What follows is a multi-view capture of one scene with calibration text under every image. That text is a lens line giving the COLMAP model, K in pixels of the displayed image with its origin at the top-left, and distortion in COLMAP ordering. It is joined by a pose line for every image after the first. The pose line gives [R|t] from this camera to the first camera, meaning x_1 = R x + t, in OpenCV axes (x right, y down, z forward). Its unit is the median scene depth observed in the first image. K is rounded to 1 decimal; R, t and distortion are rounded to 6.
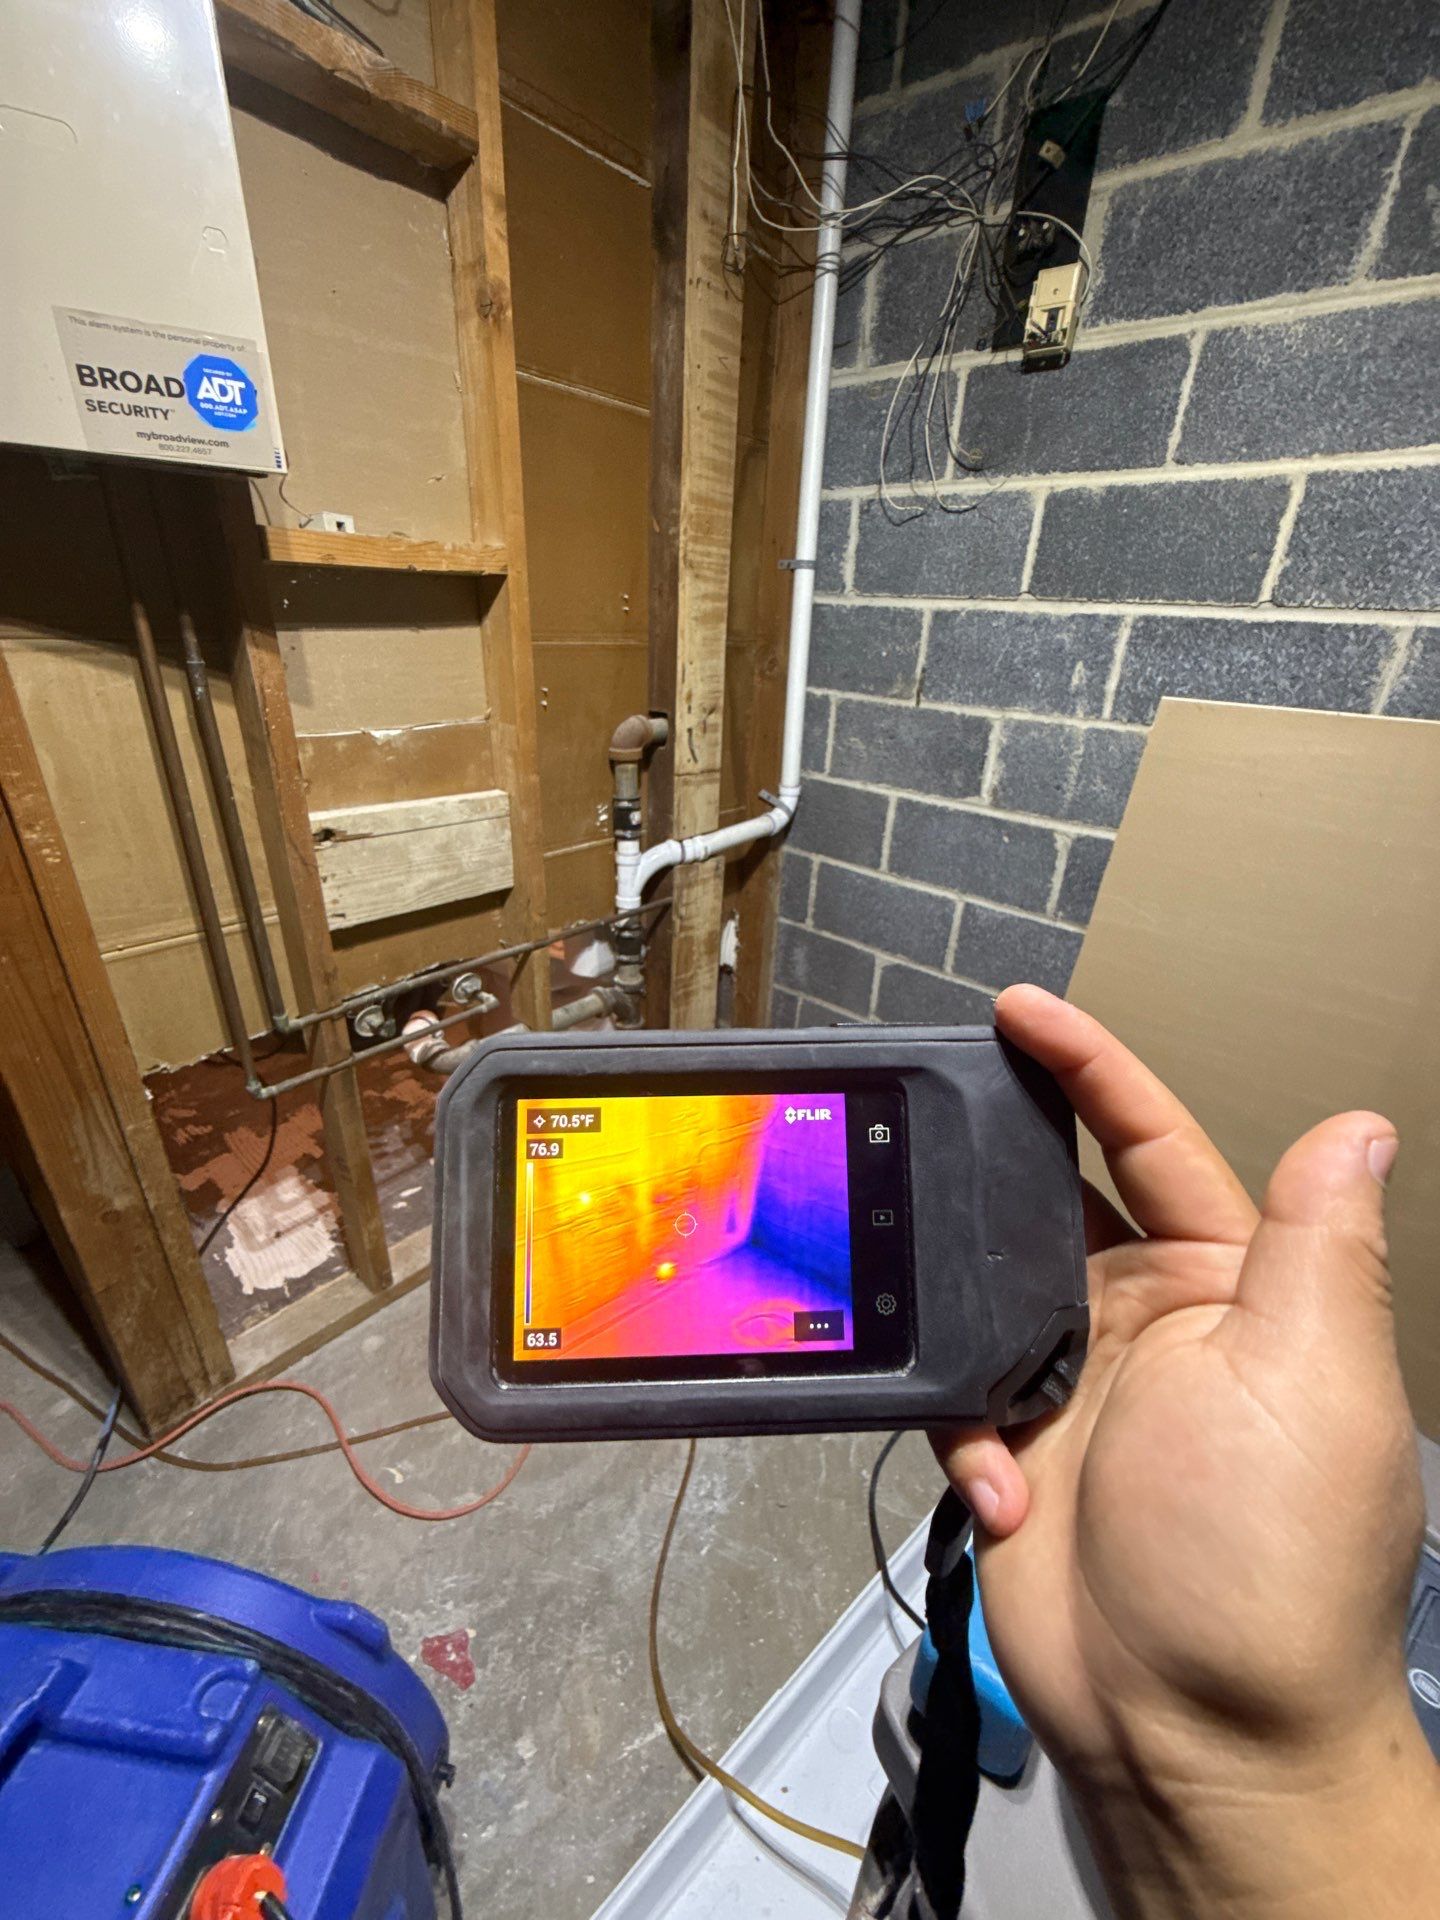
lens RADIAL K [[762.2, 0, 719.7], [0, 762.2, 961.6], [0, 0, 1]] dist [-0.000819, -0.000006]
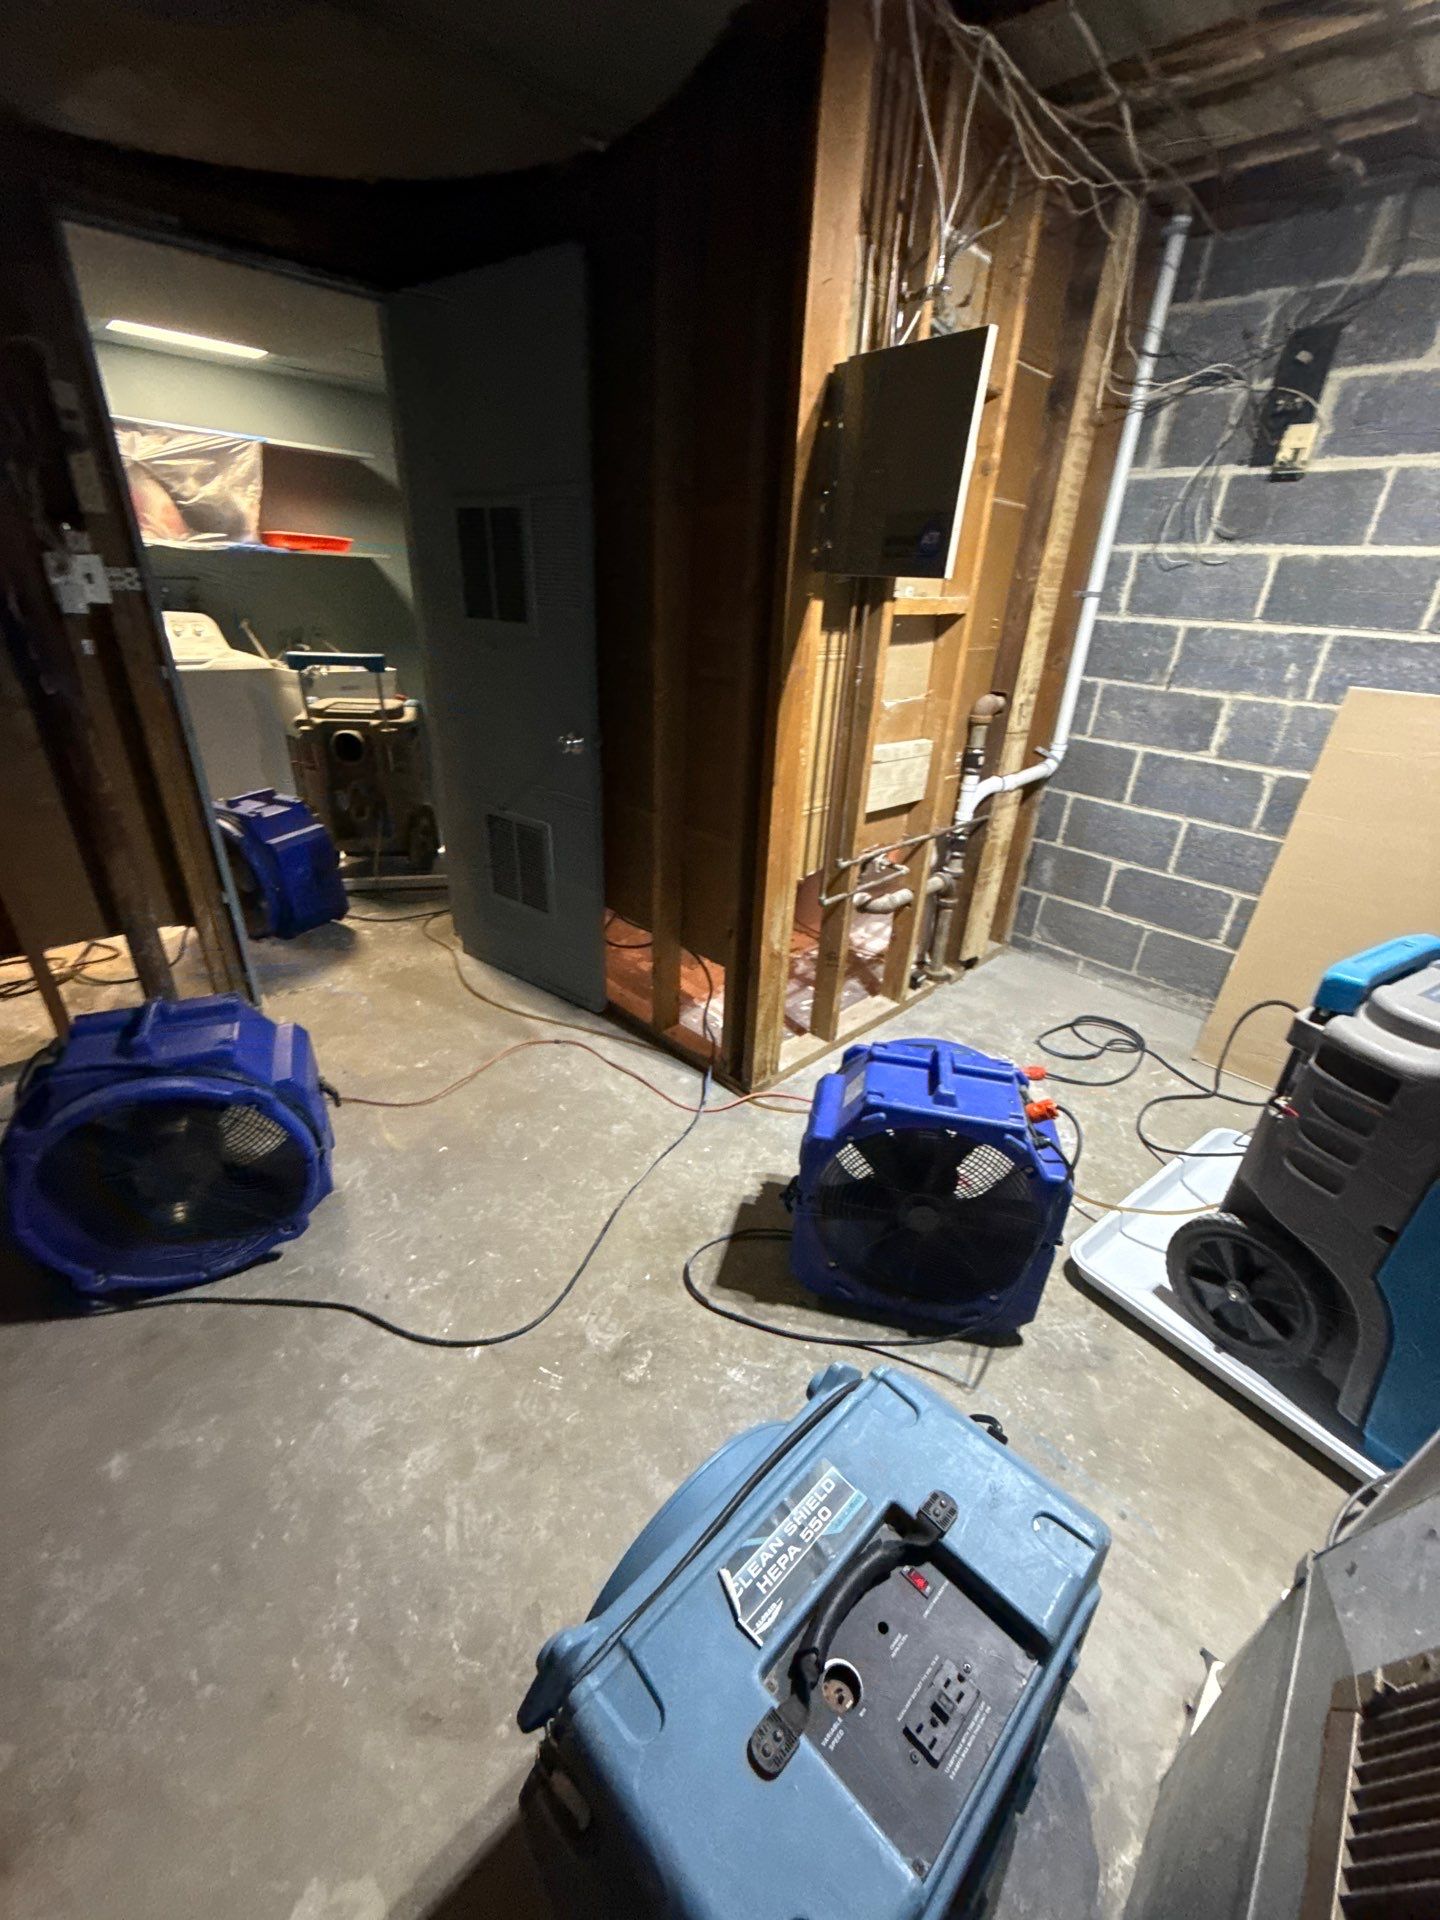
lens RADIAL K [[762.2, 0, 720.2], [0, 762.2, 961.9], [0, 0, 1]] dist [-0.000819, -0.000006]
pose [[0.996504, 0.036676, -0.075062, -0.535072], [-0.034321, 0.998884, 0.032436, 0.200856], [0.076168, -0.029747, 0.996651, -0.641384]]
